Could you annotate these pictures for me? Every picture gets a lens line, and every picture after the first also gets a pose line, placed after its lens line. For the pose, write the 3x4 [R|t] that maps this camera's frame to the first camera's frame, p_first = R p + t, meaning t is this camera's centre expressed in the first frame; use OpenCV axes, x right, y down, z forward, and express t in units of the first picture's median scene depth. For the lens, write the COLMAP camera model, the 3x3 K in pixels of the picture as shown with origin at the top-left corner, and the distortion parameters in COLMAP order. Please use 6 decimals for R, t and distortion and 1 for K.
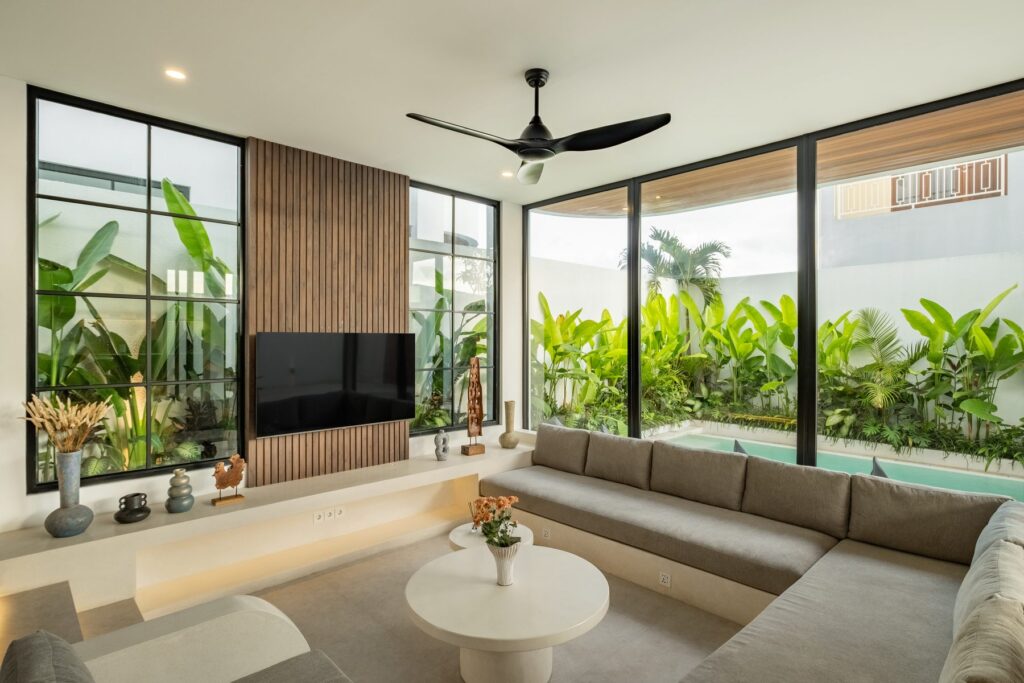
lens RADIAL K [[529.8, 0, 512.6], [0, 529.8, 338.3], [0, 0, 1]] dist [-0.003471, 0.001535]
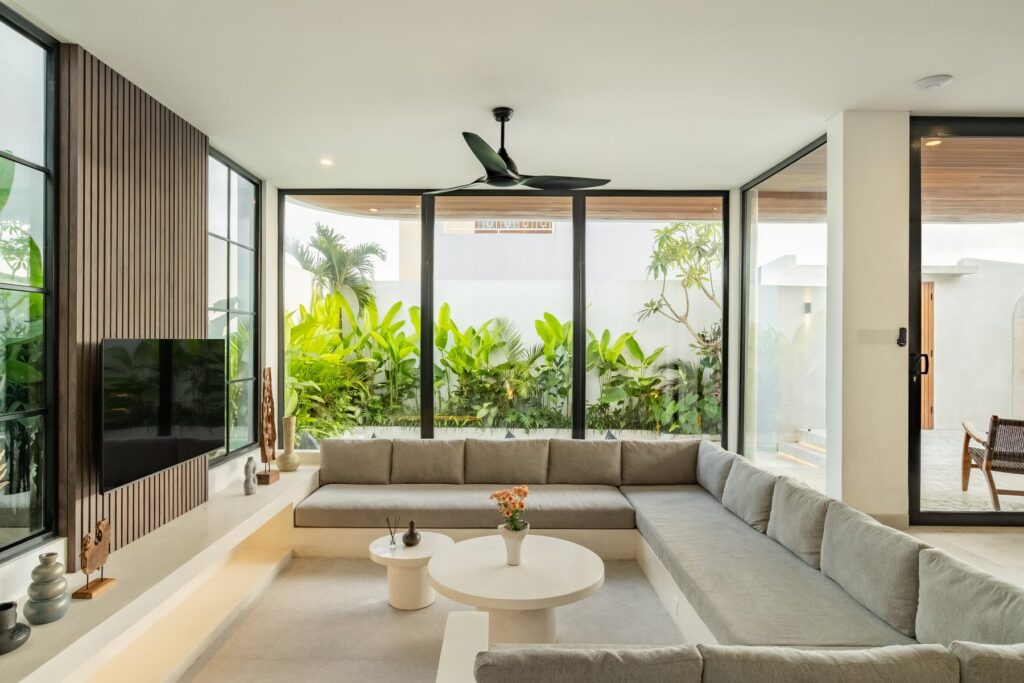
lens RADIAL K [[614.8, 0, 511.0], [0, 614.8, 340.1], [0, 0, 1]] dist [-0.002313, 0.002955]
pose [[0.686123, 0.001028, 0.727485, -0.356542], [-0.001957, 0.999998, 0.000433, -0.005881], [-0.727483, -0.001721, 0.686123, 0.037388]]
